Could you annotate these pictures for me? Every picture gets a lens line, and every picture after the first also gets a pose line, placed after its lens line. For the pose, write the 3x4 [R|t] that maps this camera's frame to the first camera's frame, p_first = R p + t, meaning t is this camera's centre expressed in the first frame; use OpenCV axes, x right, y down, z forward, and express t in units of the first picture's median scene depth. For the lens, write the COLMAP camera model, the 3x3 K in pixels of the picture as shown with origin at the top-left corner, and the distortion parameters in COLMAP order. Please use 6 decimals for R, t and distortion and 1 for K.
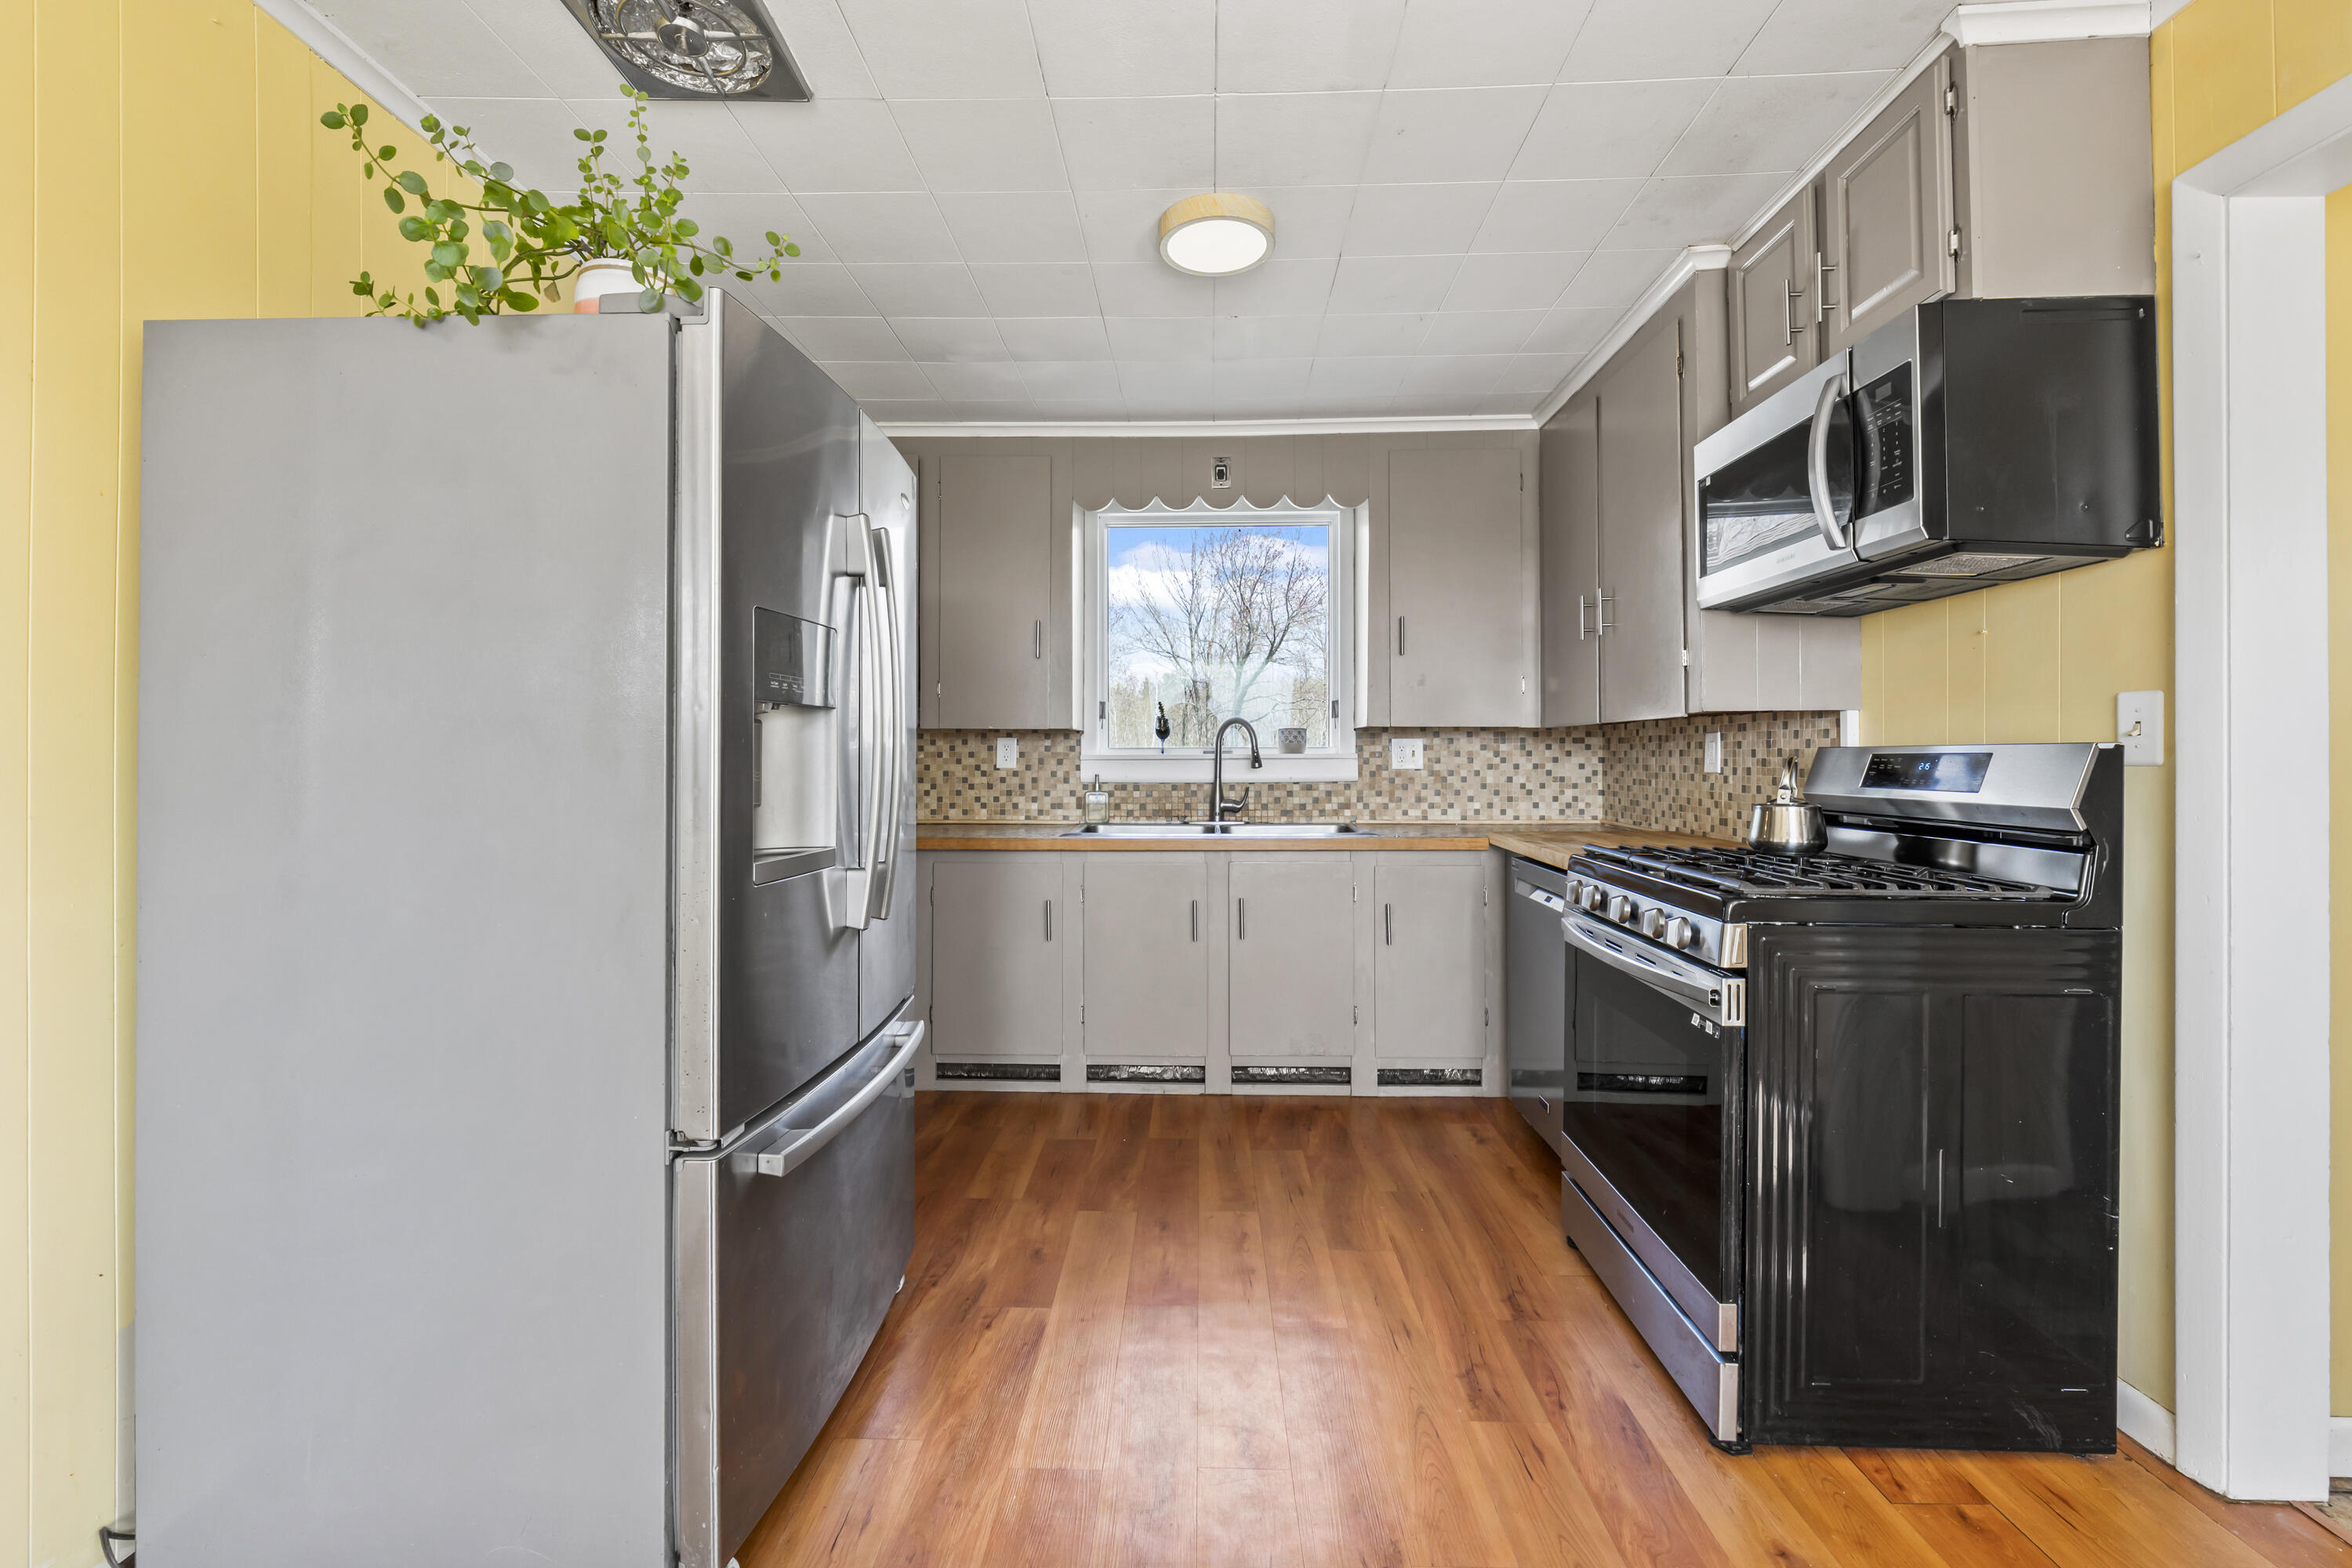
lens RADIAL K [[1011.0, 0, 1167.0], [0, 1011.0, 752.1], [0, 0, 1]] dist [-0.000230, -0.000381]
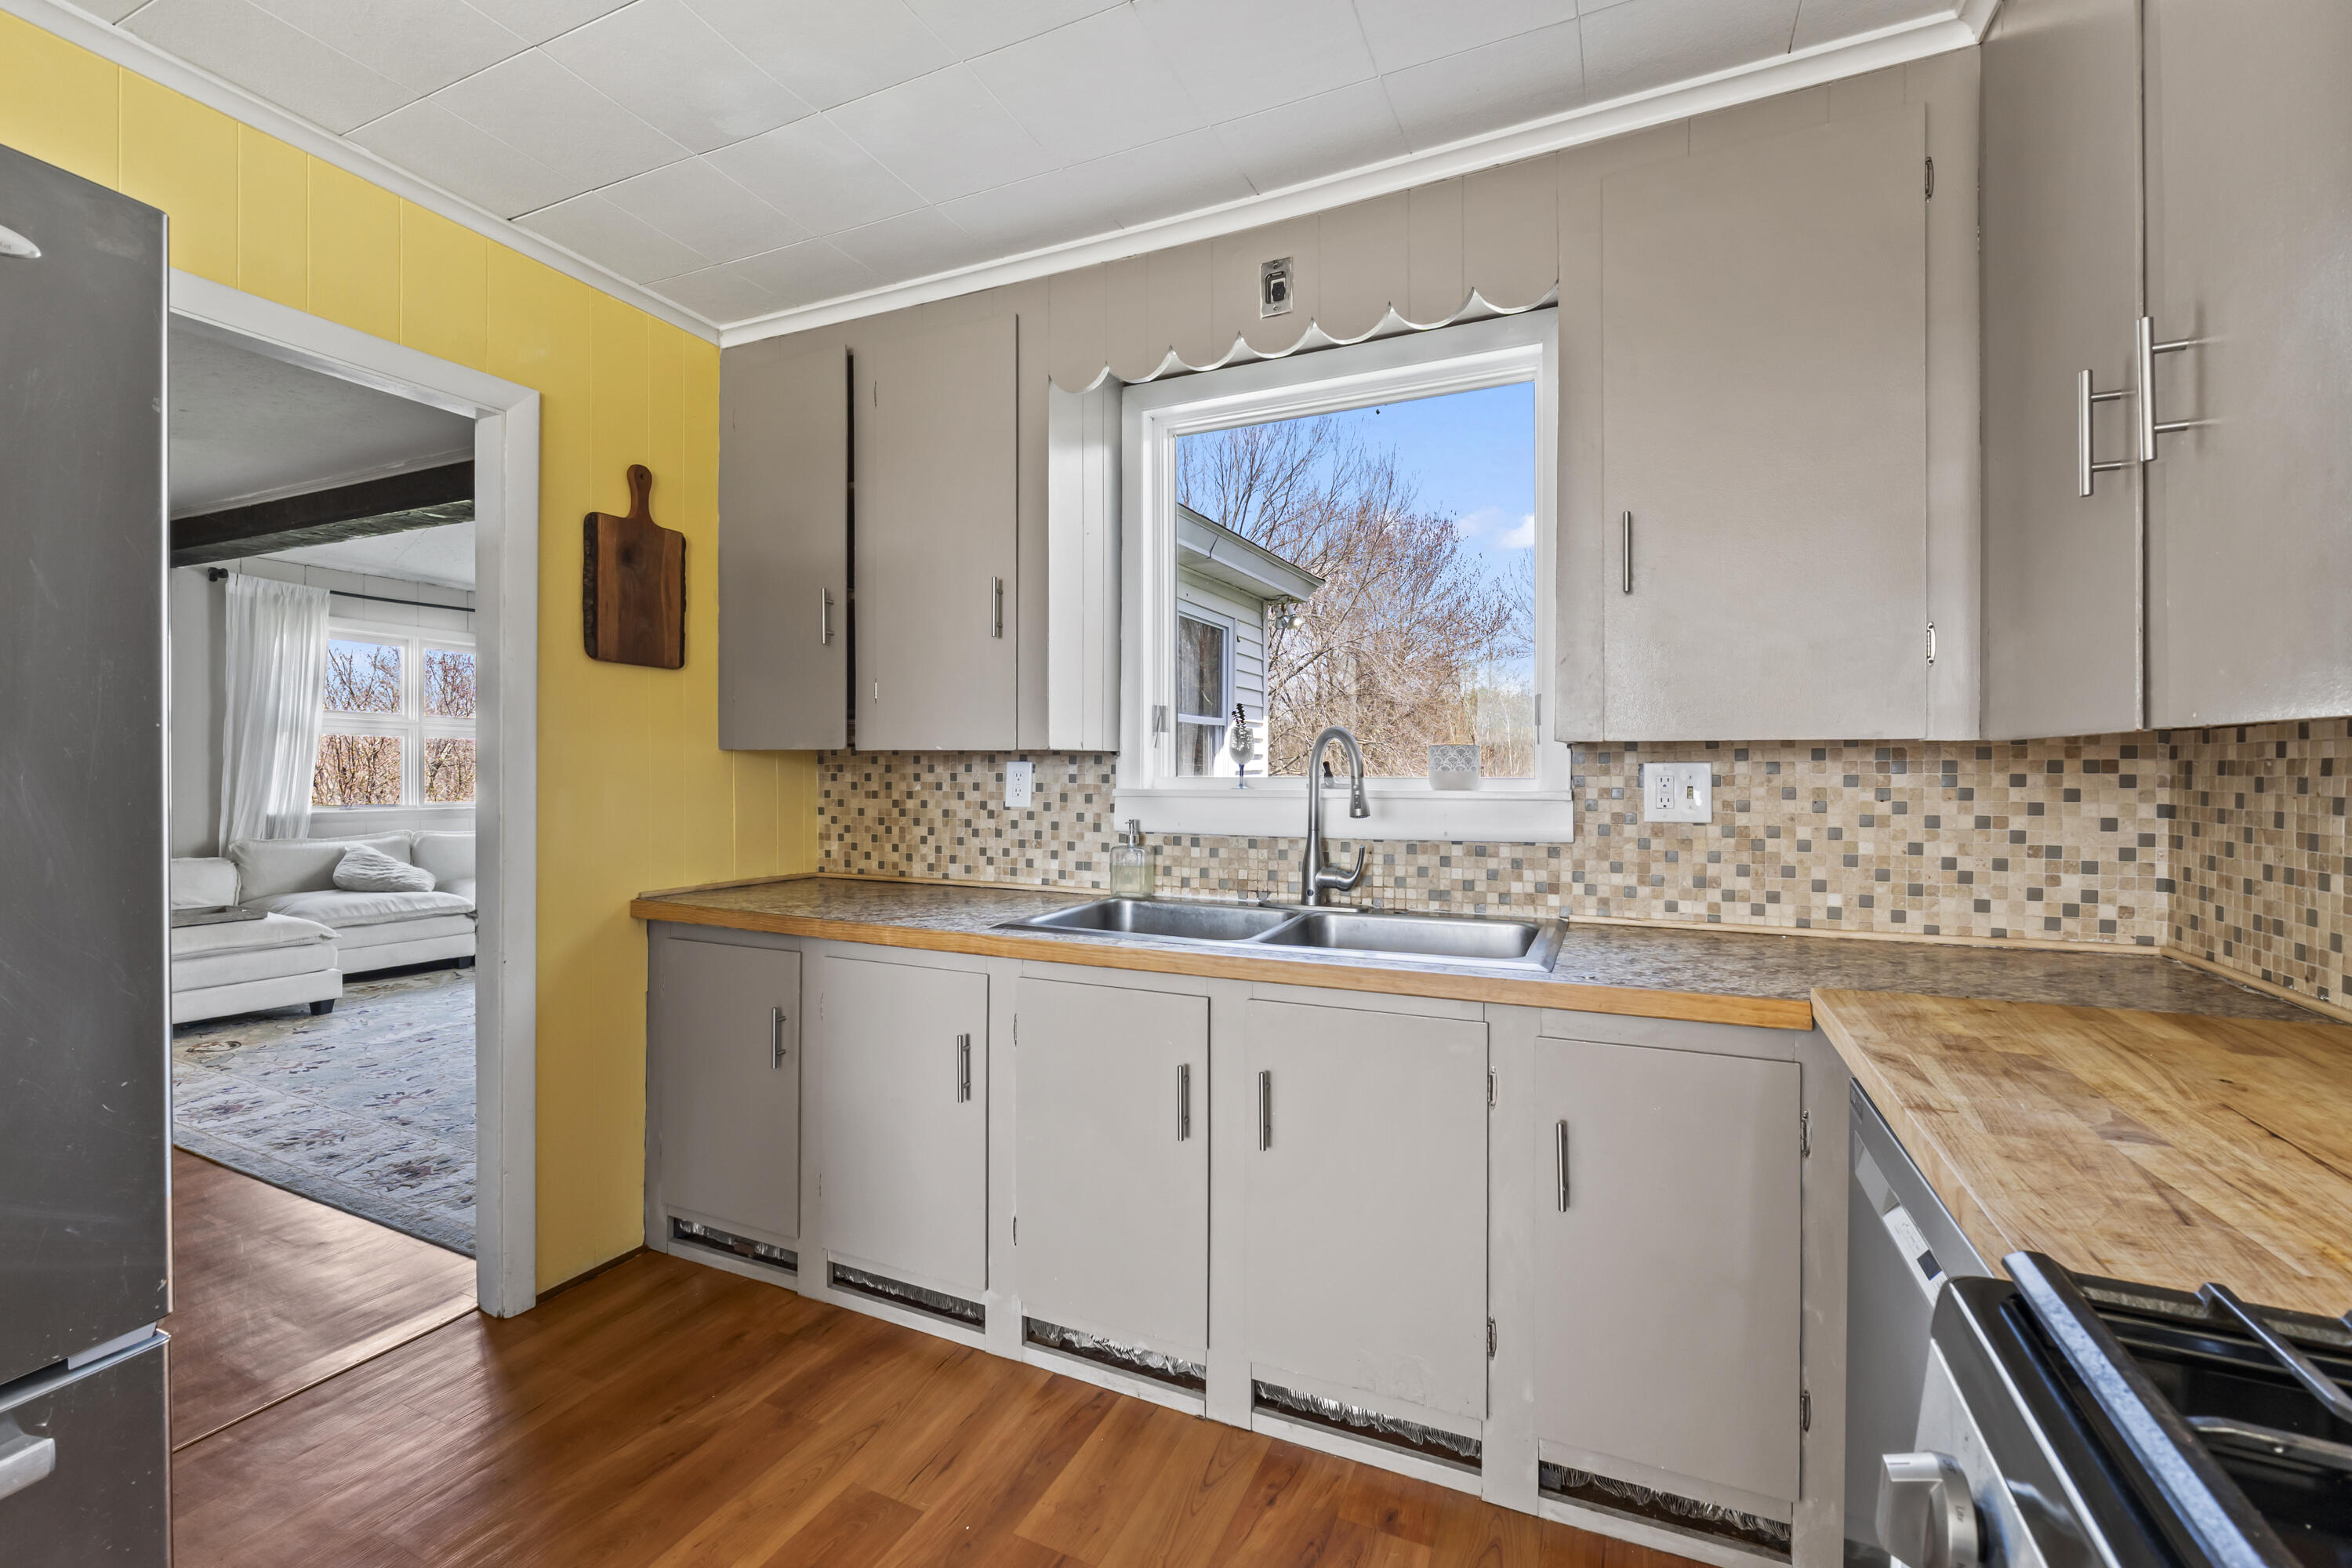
lens RADIAL K [[996.0, 0, 1169.1], [0, 996.0, 778.0], [0, 0, 1]] dist [-0.005644, -0.000265]
pose [[0.922281, 0.004685, -0.386492, 0.195281], [0.000220, 0.999920, 0.012645, -0.012112], [0.386520, -0.011748, 0.922206, 0.433912]]
